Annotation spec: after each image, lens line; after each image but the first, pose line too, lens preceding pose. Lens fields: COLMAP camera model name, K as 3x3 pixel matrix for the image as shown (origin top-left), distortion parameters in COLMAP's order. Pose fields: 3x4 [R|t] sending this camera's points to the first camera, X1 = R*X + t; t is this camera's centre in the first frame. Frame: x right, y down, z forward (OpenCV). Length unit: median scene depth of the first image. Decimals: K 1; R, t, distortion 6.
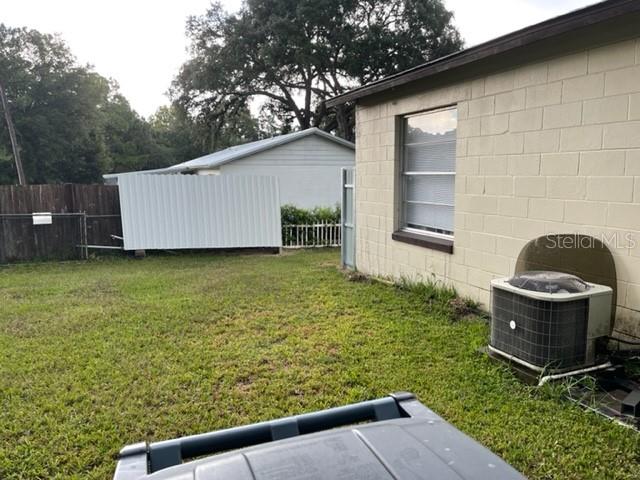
lens RADIAL K [[481.9, 0, 320.0], [0, 481.9, 240.0], [0, 0, 1]] dist [0.074574, -0.108031]
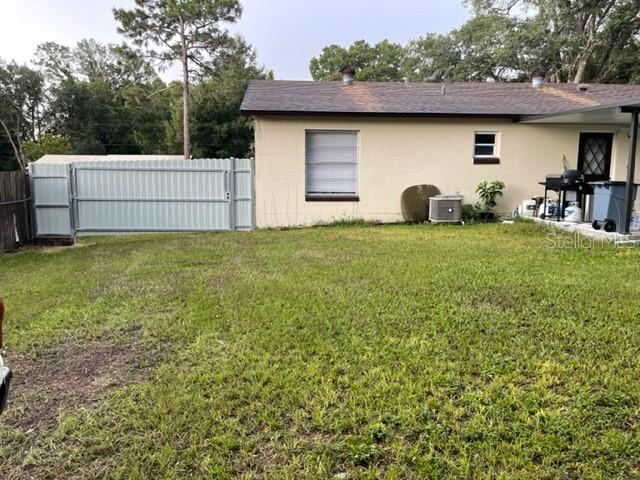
lens RADIAL K [[481.9, 0, 320.0], [0, 481.9, 240.0], [0, 0, 1]] dist [0.074574, -0.108031]
pose [[0.292824, -0.118866, 0.948749, -0.905963], [0.123873, 0.988597, 0.085626, -0.003160], [-0.948108, 0.092451, 0.304210, 0.271242]]
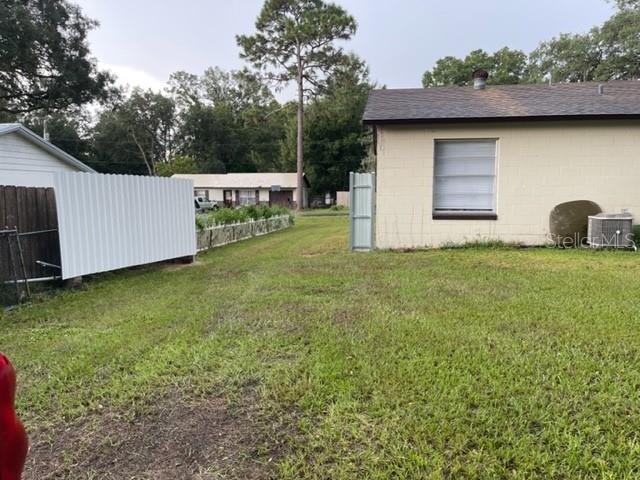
lens RADIAL K [[481.9, 0, 320.0], [0, 481.9, 240.0], [0, 0, 1]] dist [0.074574, -0.108031]
pose [[0.493725, -0.081573, 0.865784, -0.825212], [0.116653, 0.992805, 0.027017, -0.011993], [-0.861758, 0.087657, 0.499689, 0.337756]]
